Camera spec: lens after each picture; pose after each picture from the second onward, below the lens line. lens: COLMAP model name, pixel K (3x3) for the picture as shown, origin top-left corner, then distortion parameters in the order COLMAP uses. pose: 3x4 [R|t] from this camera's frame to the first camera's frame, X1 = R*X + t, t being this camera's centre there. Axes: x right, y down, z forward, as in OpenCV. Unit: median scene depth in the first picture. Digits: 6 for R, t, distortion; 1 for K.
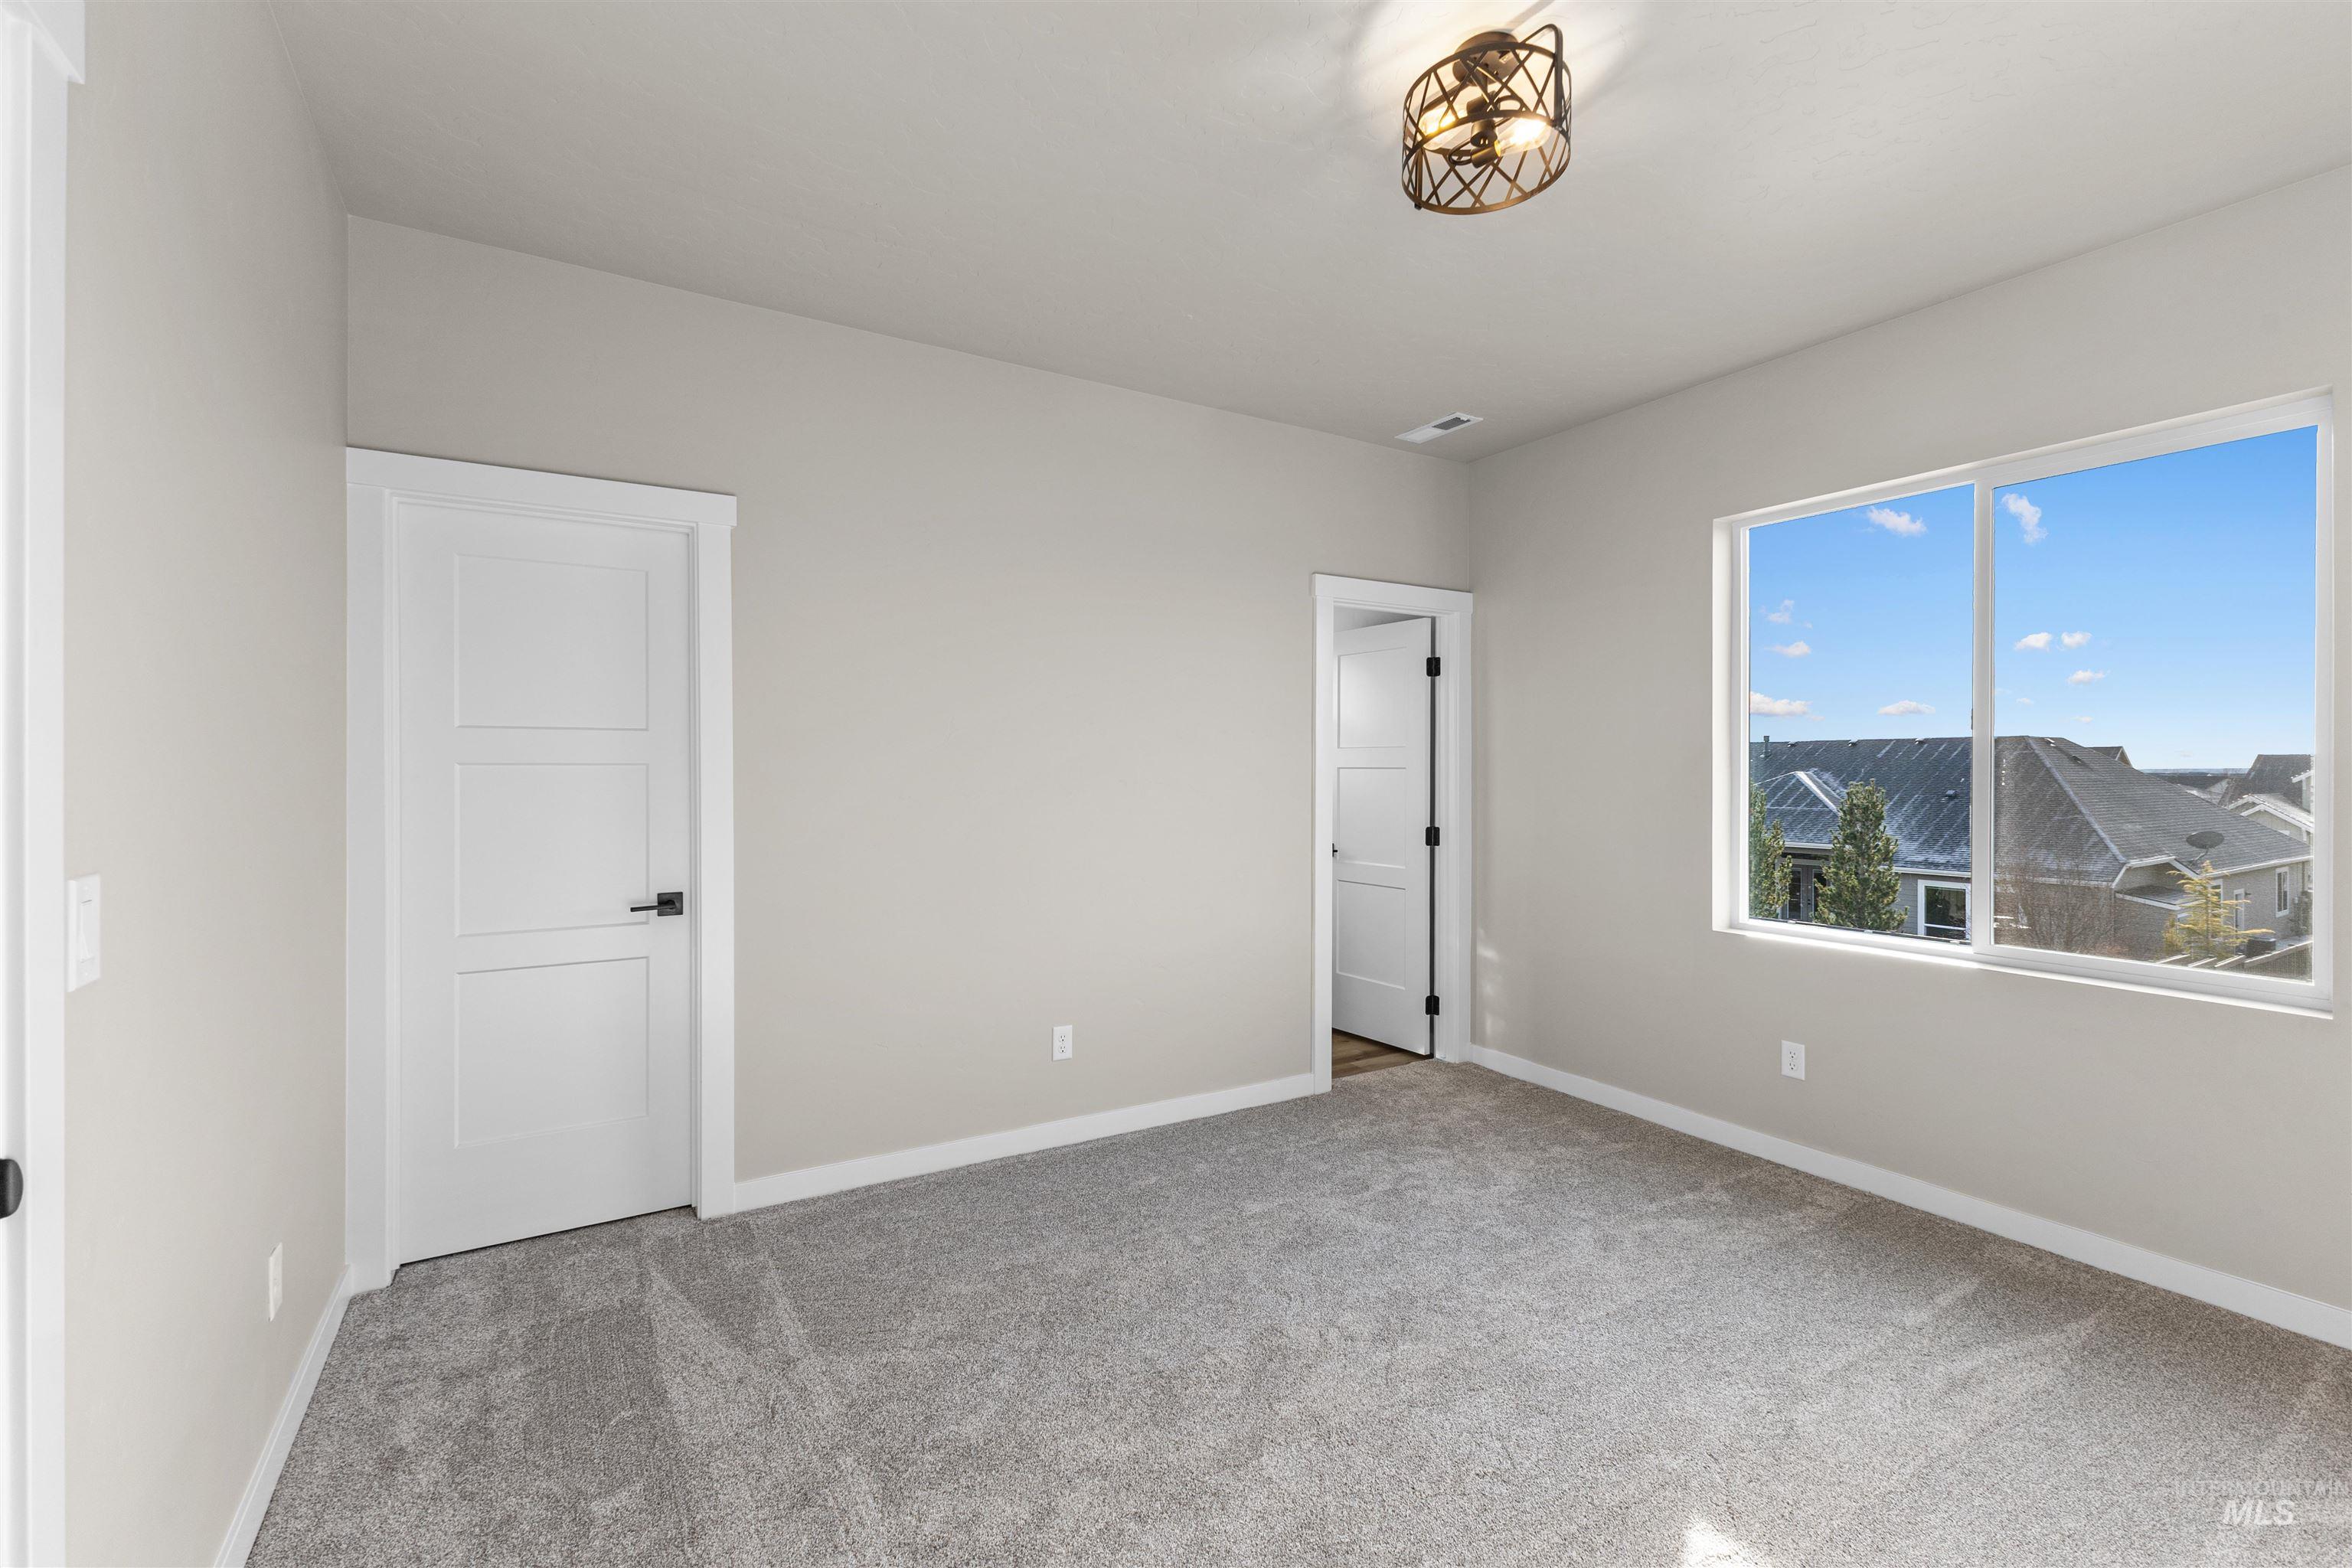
lens RADIAL K [[1023.6, 0, 1170.2], [0, 1023.6, 780.0], [0, 0, 1]] dist [-0.004504, -0.000056]
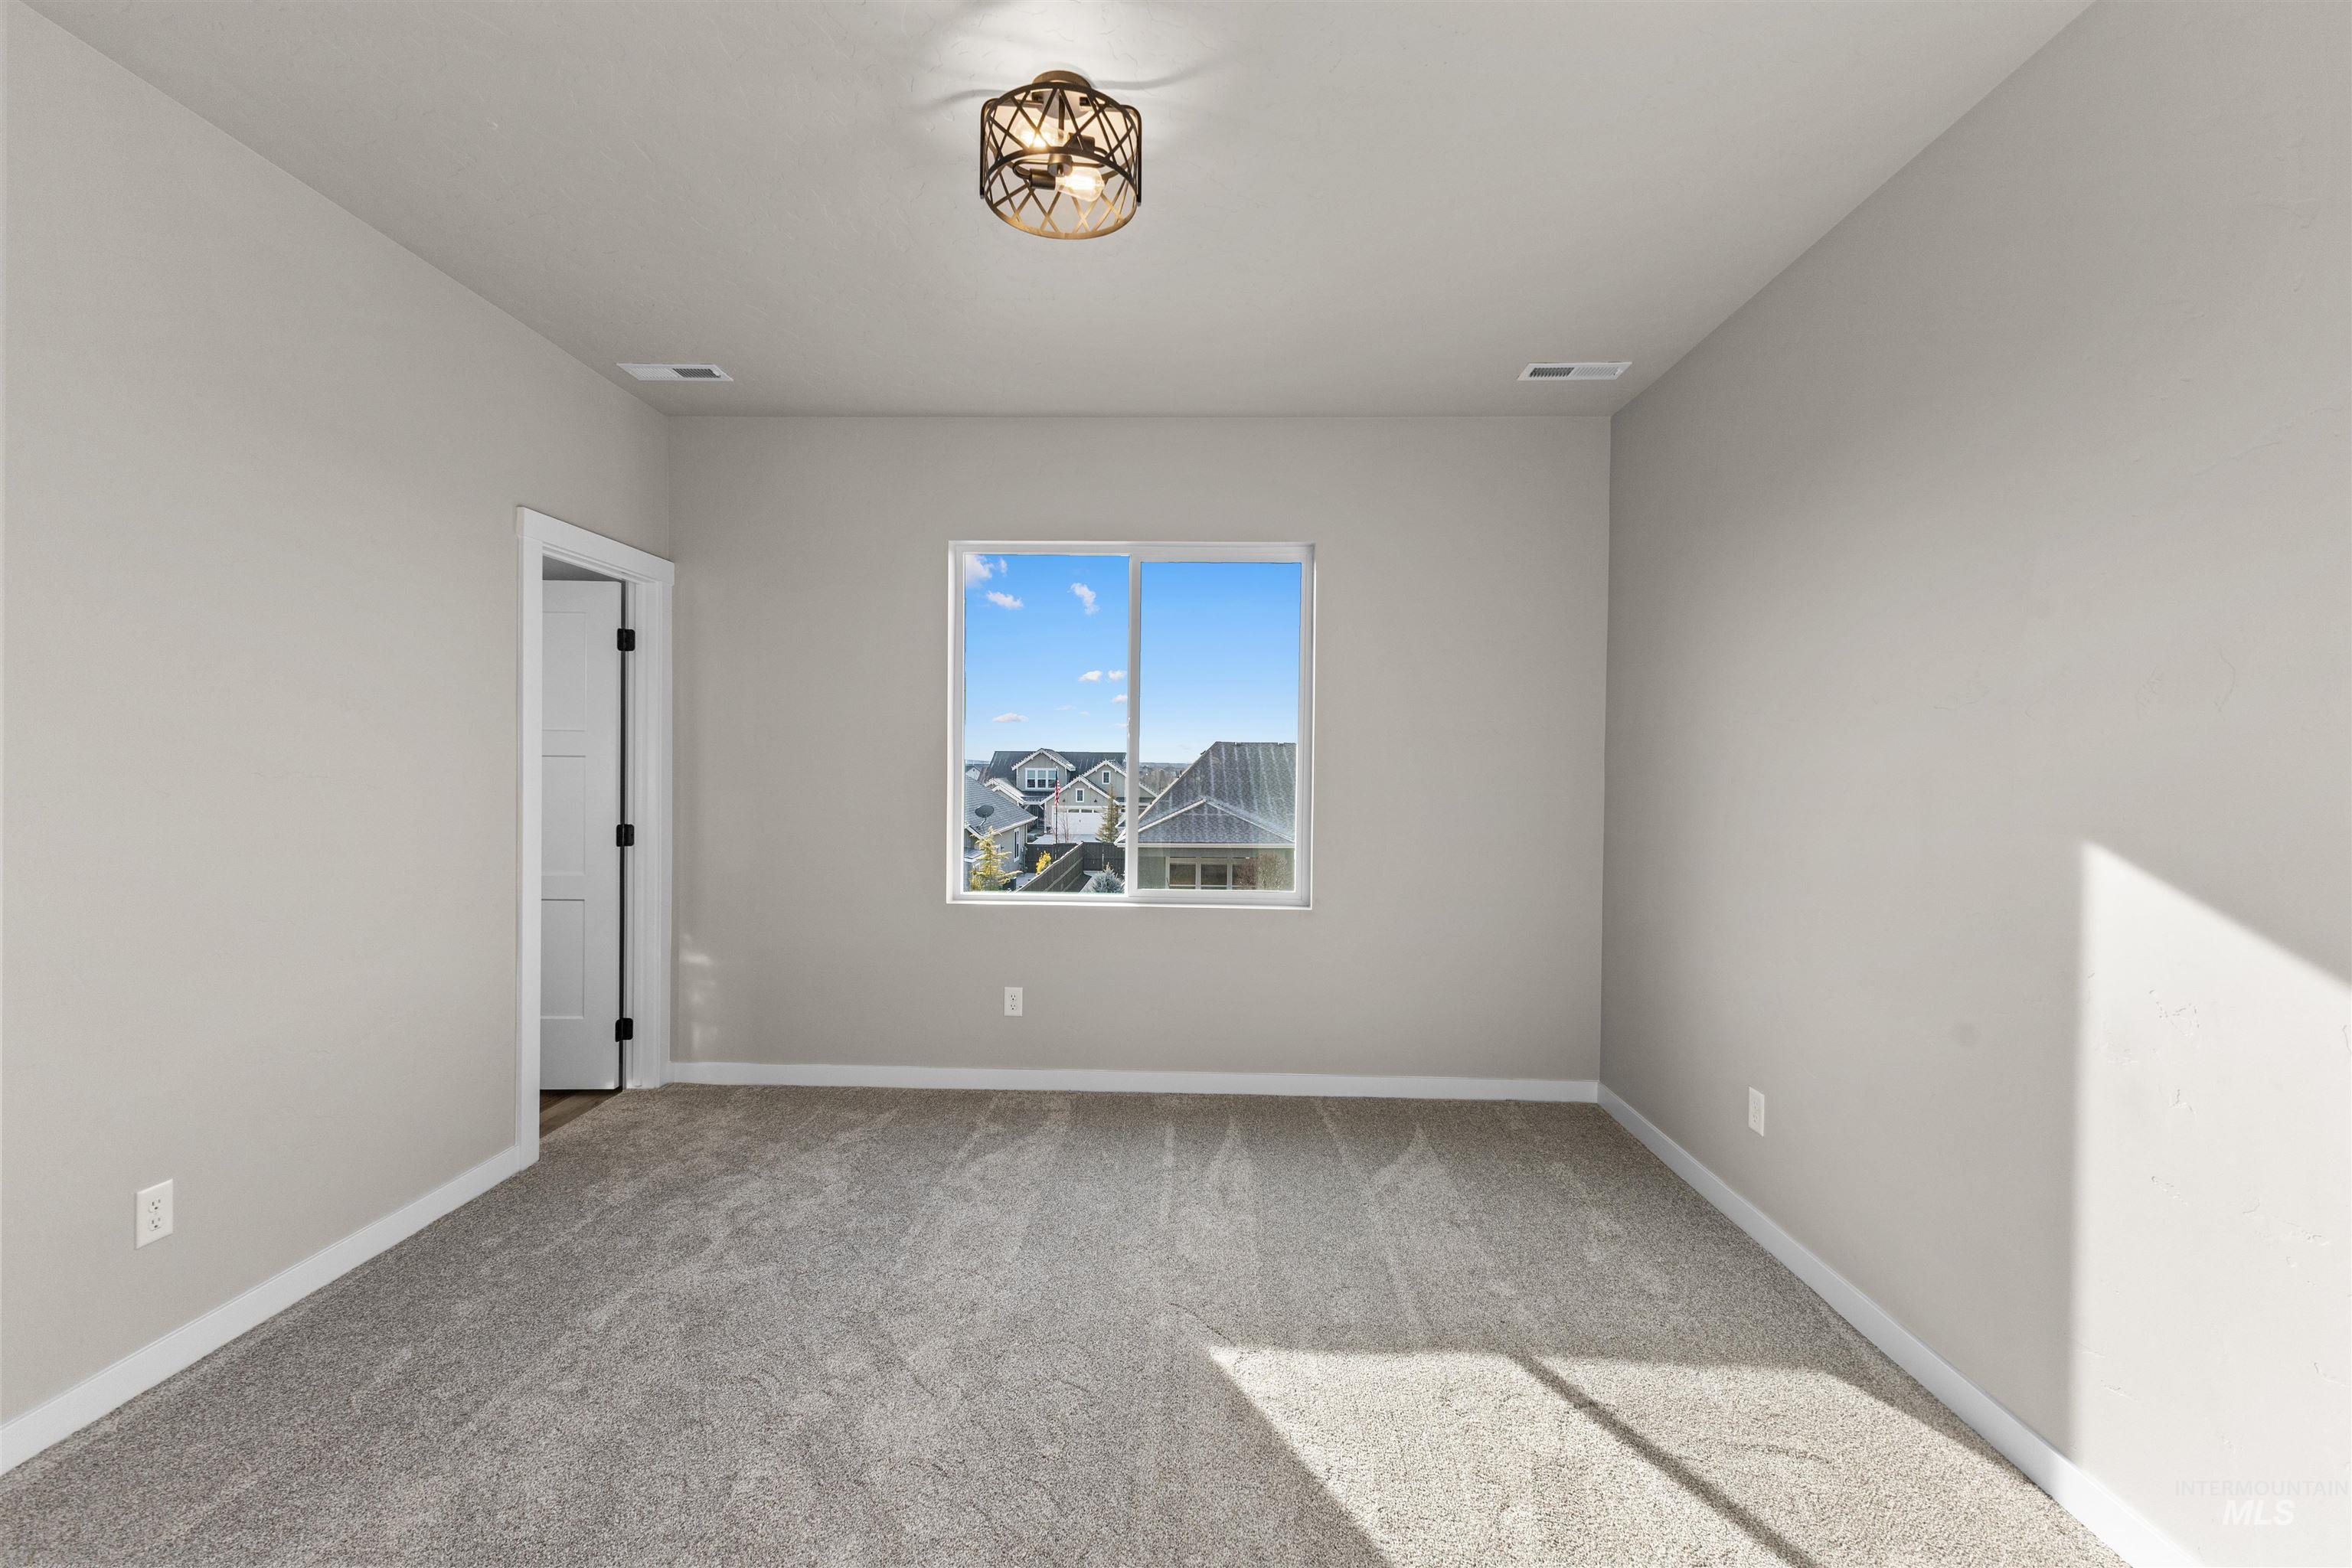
lens RADIAL K [[1023.6, 0, 1182.8], [0, 1023.6, 785.0], [0, 0, 1]] dist [-0.004504, -0.000056]
pose [[0.519190, -0.012724, 0.854564, -0.304450], [-0.001478, 0.999874, 0.015785, -0.002633], [-0.854658, -0.009458, 0.519106, 0.186998]]
